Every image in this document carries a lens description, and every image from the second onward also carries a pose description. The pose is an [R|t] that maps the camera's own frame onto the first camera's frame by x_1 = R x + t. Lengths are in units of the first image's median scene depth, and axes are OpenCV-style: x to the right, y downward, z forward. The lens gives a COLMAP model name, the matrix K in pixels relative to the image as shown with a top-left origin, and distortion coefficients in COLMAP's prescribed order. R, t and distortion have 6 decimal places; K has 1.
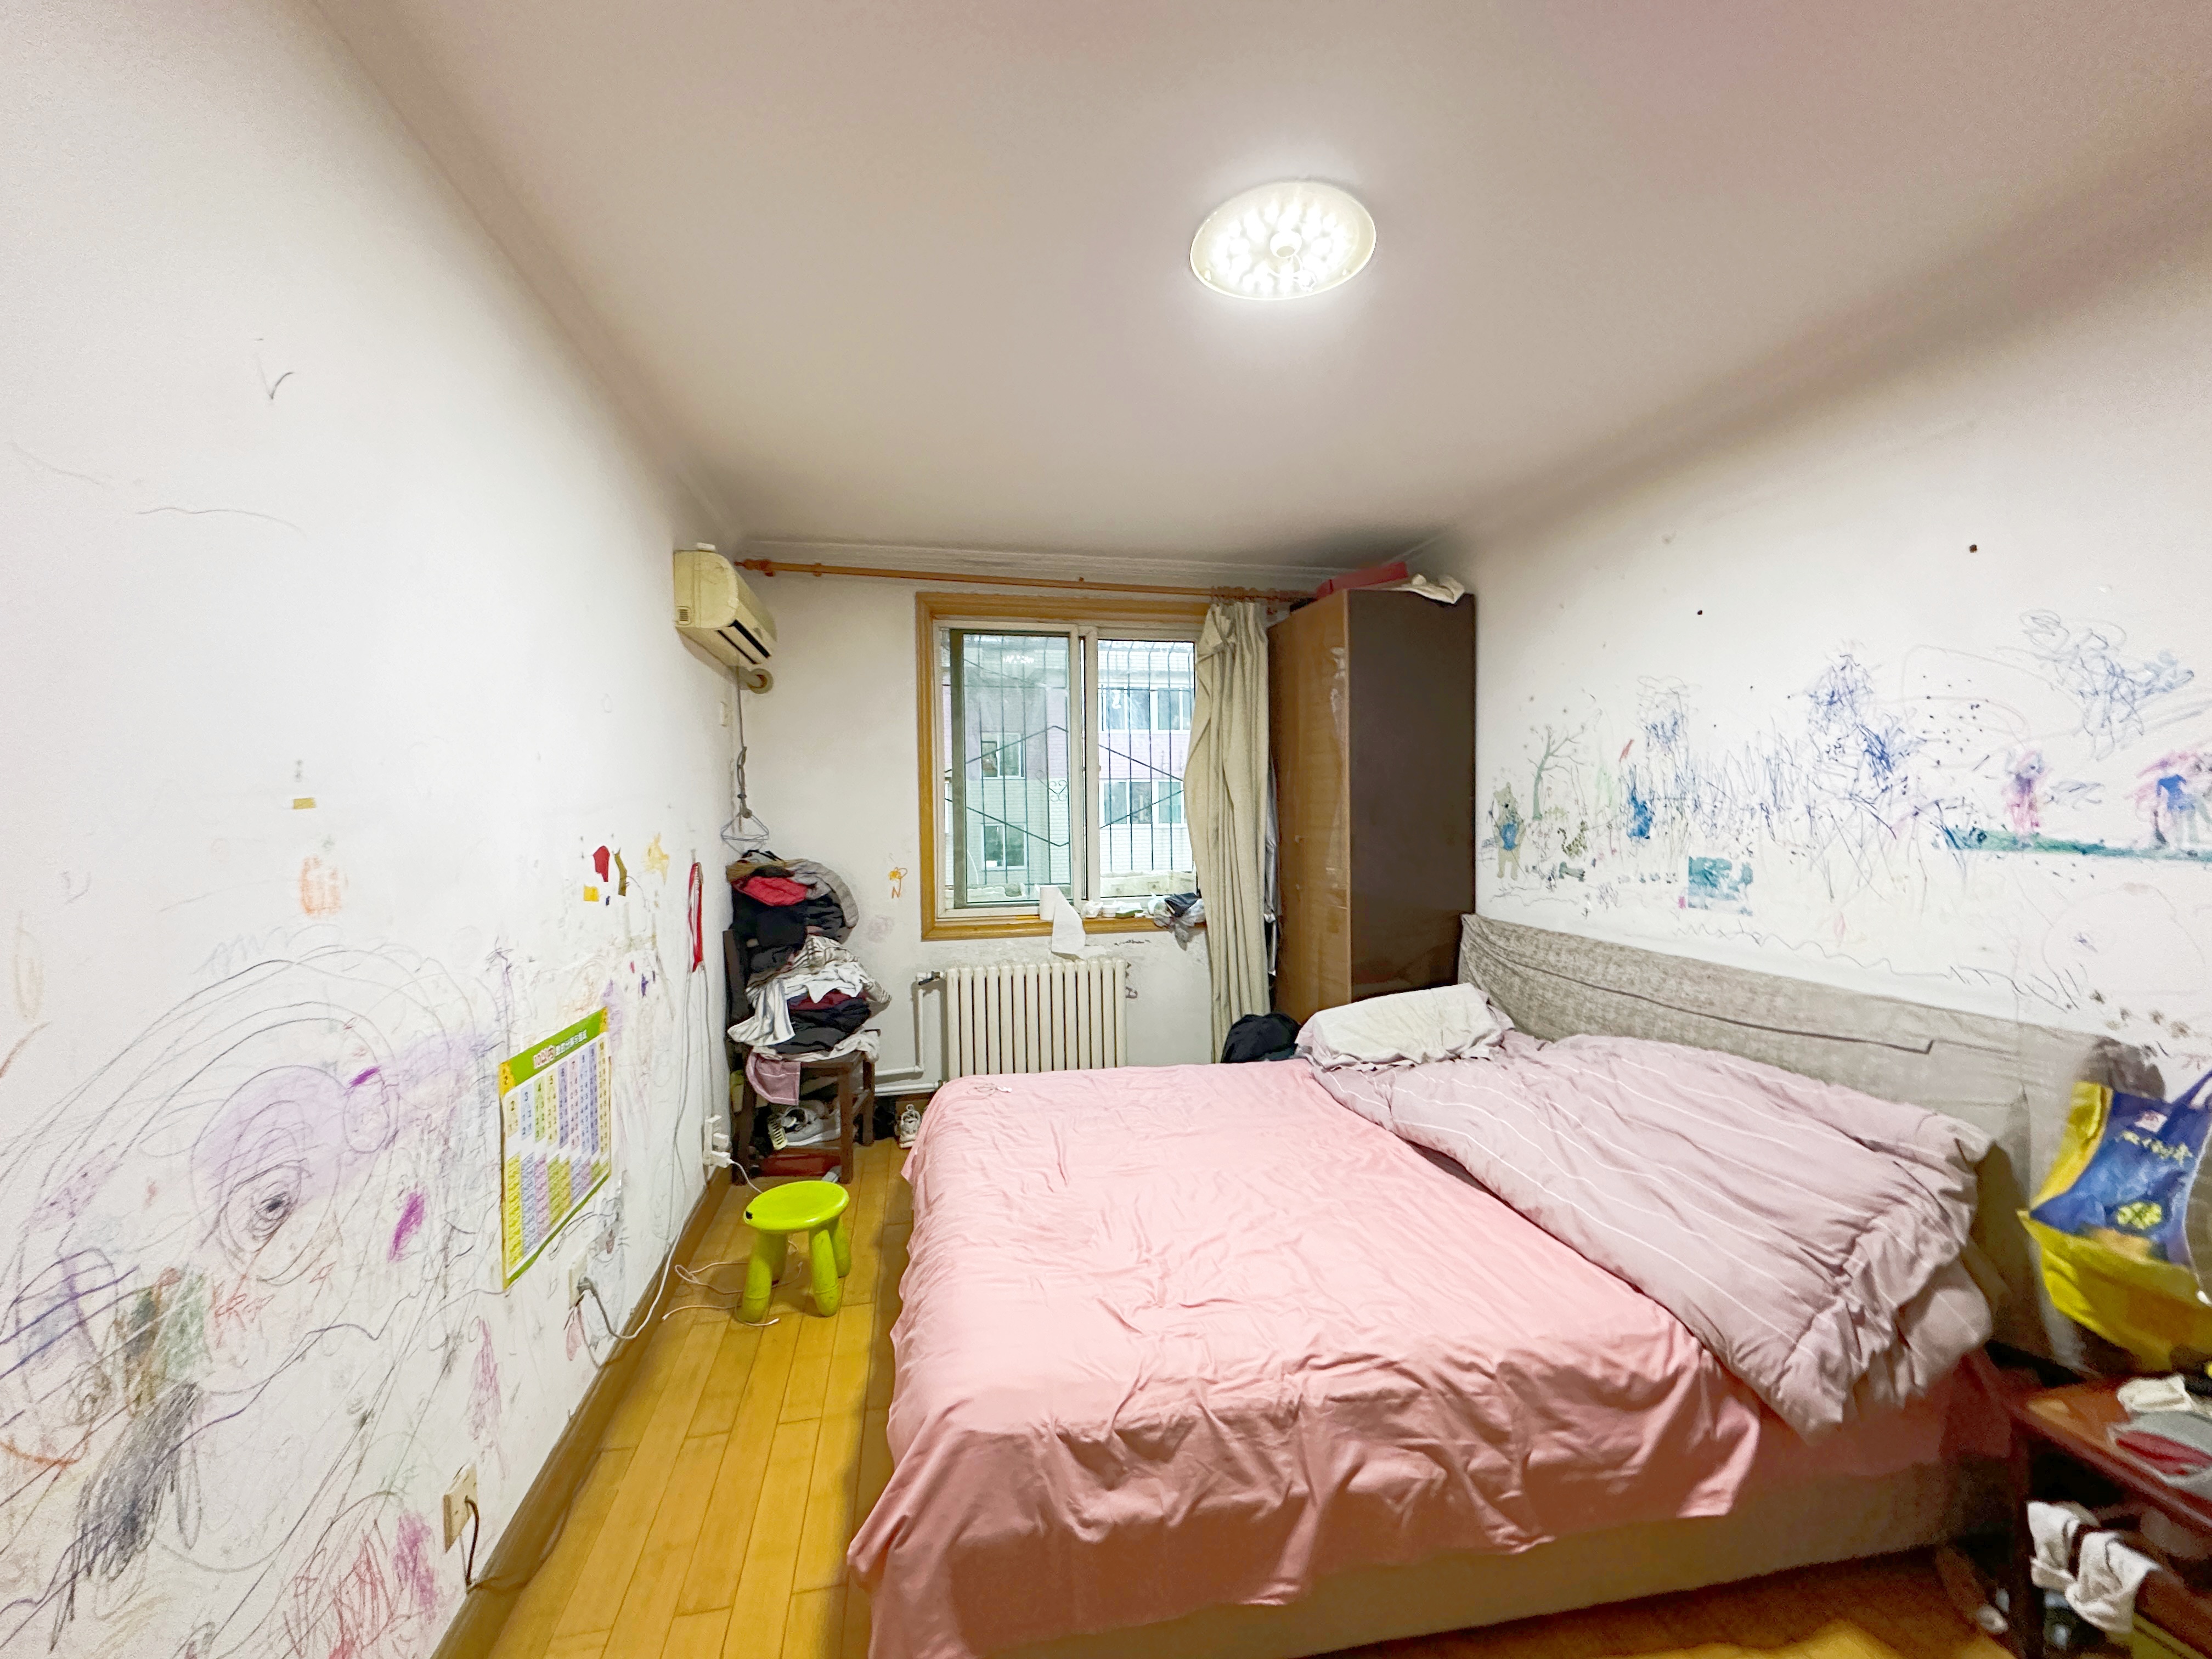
lens RADIAL K [[883.2, 0, 1102.8], [0, 883.2, 815.9], [0, 0, 1]] dist [-0.000161, -0.000703]
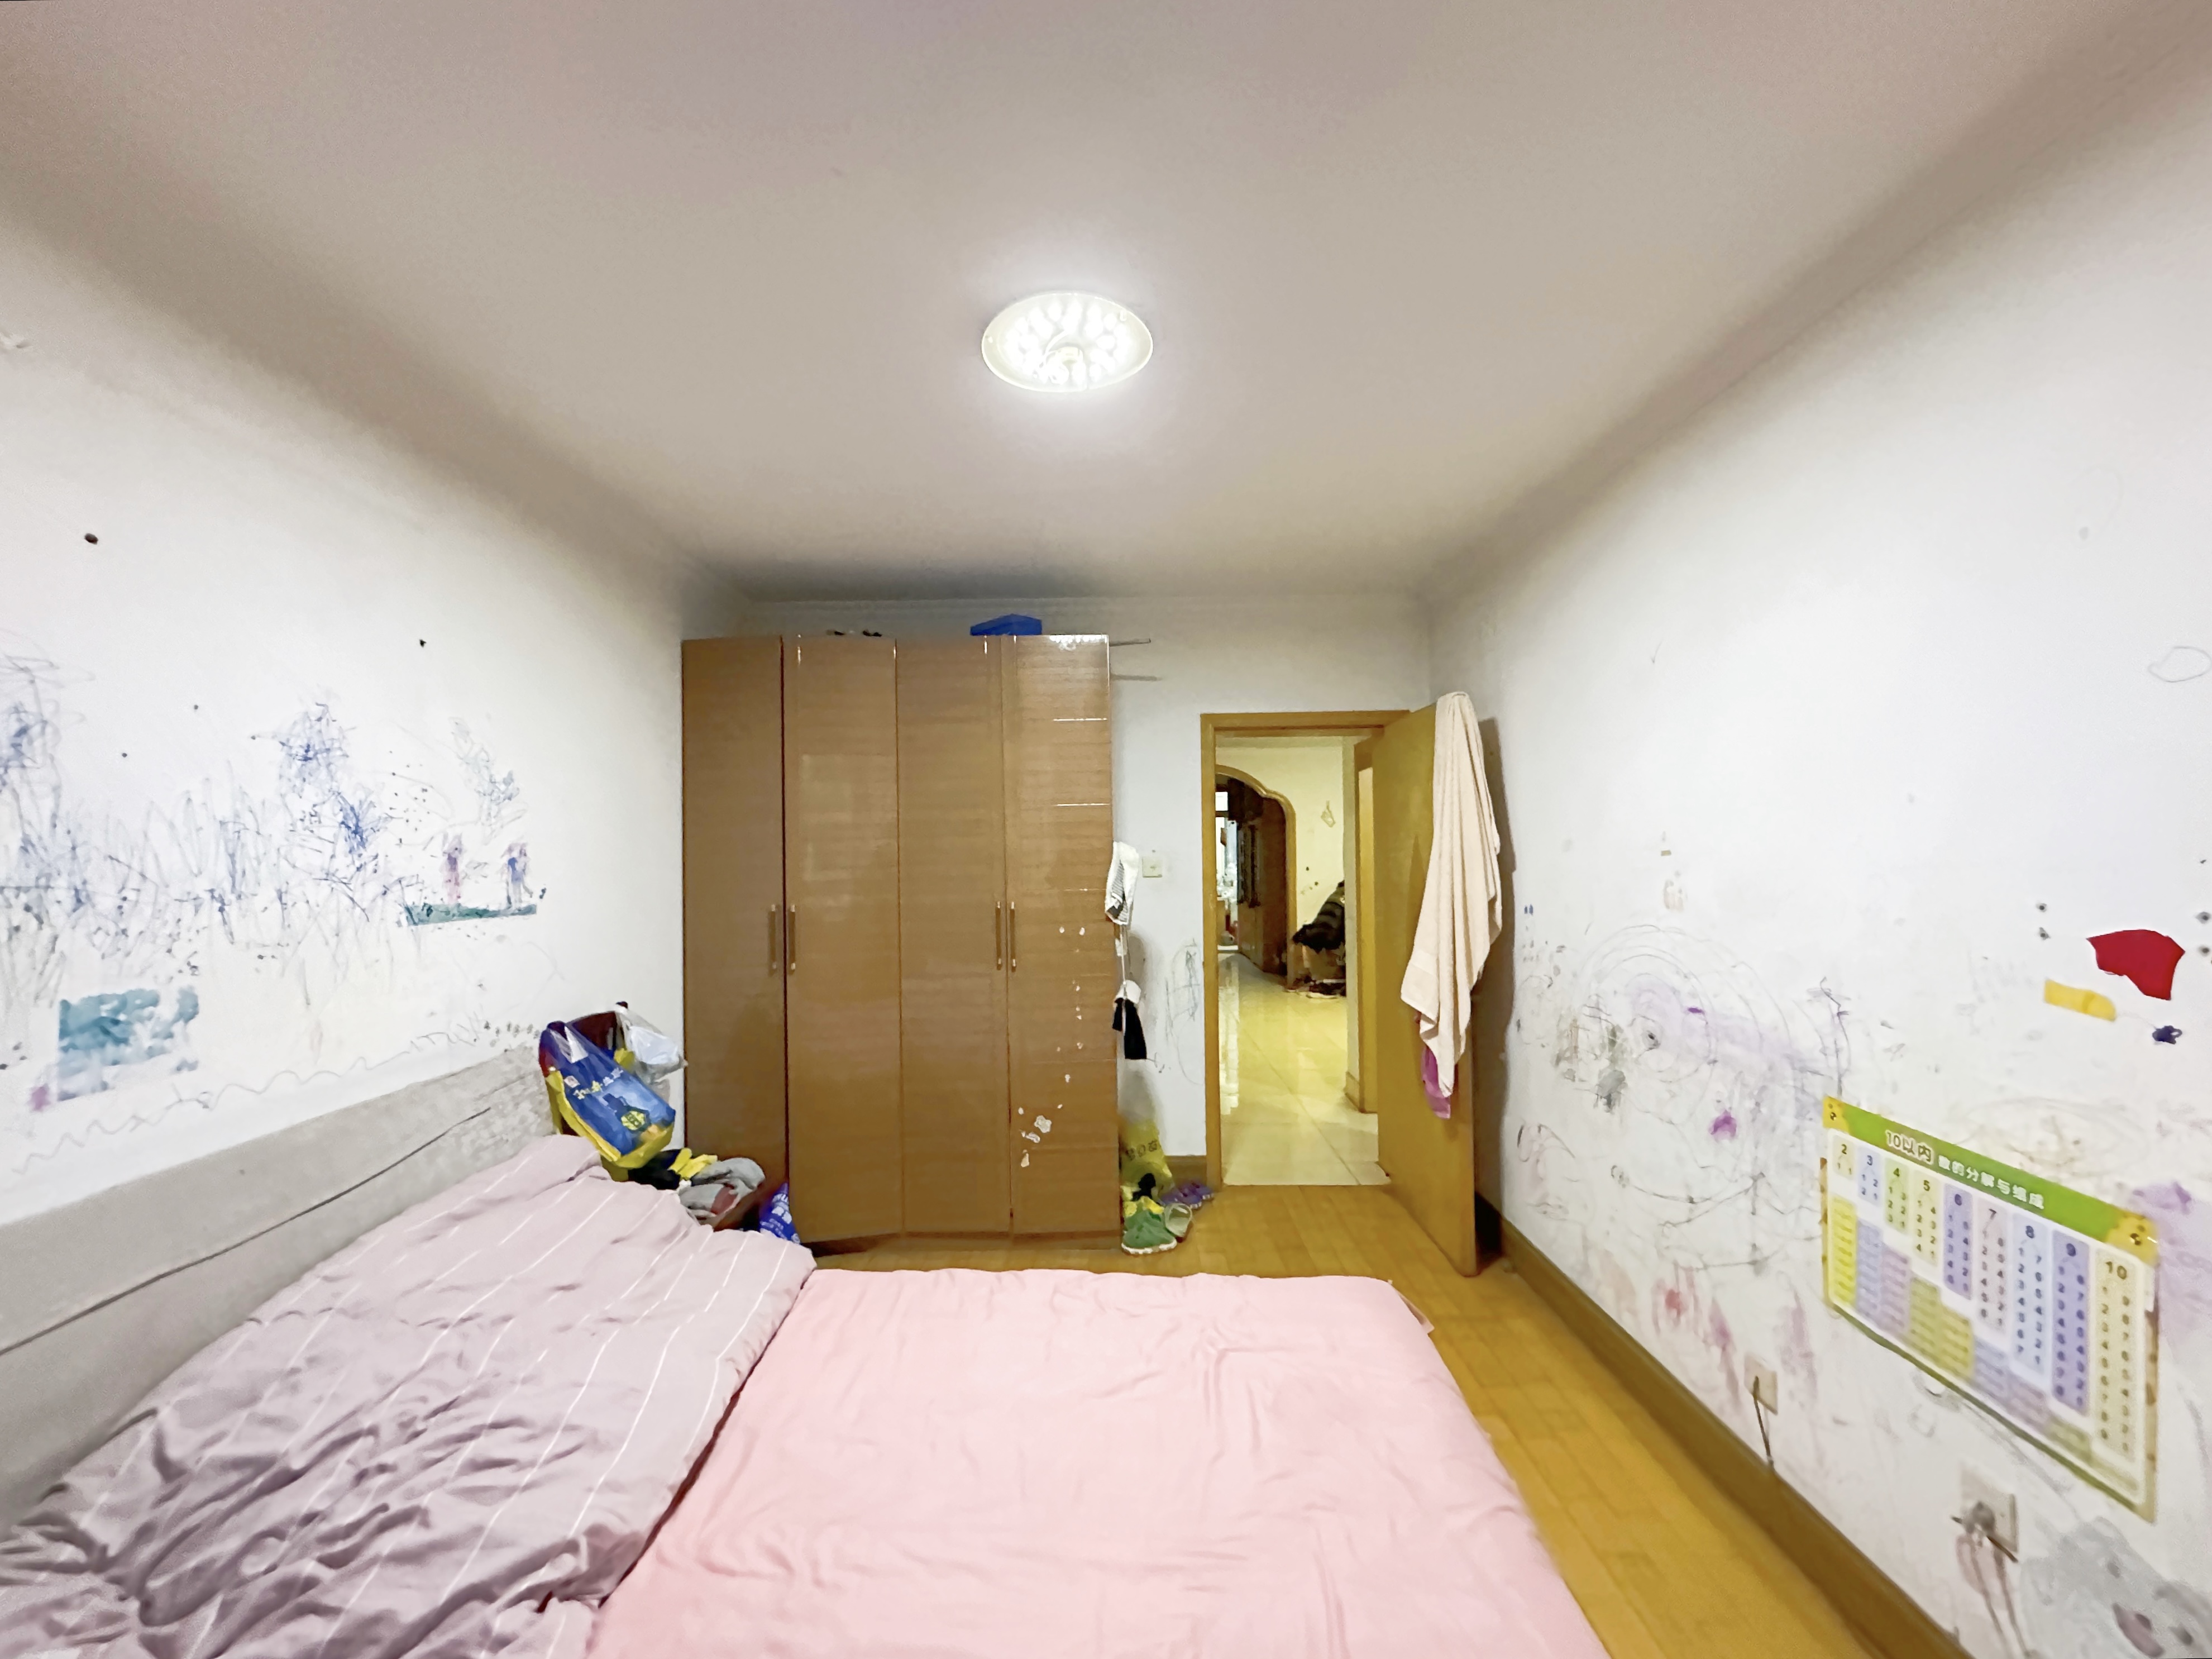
lens RADIAL K [[883.3, 0, 1105.0], [0, 883.3, 840.8], [0, 0, 1]] dist [-0.000161, -0.000703]
pose [[-0.978427, 0.023257, 0.205280, -0.038249], [0.024189, 0.999705, 0.002033, -0.041423], [-0.205172, 0.006954, -0.978701, 1.742590]]
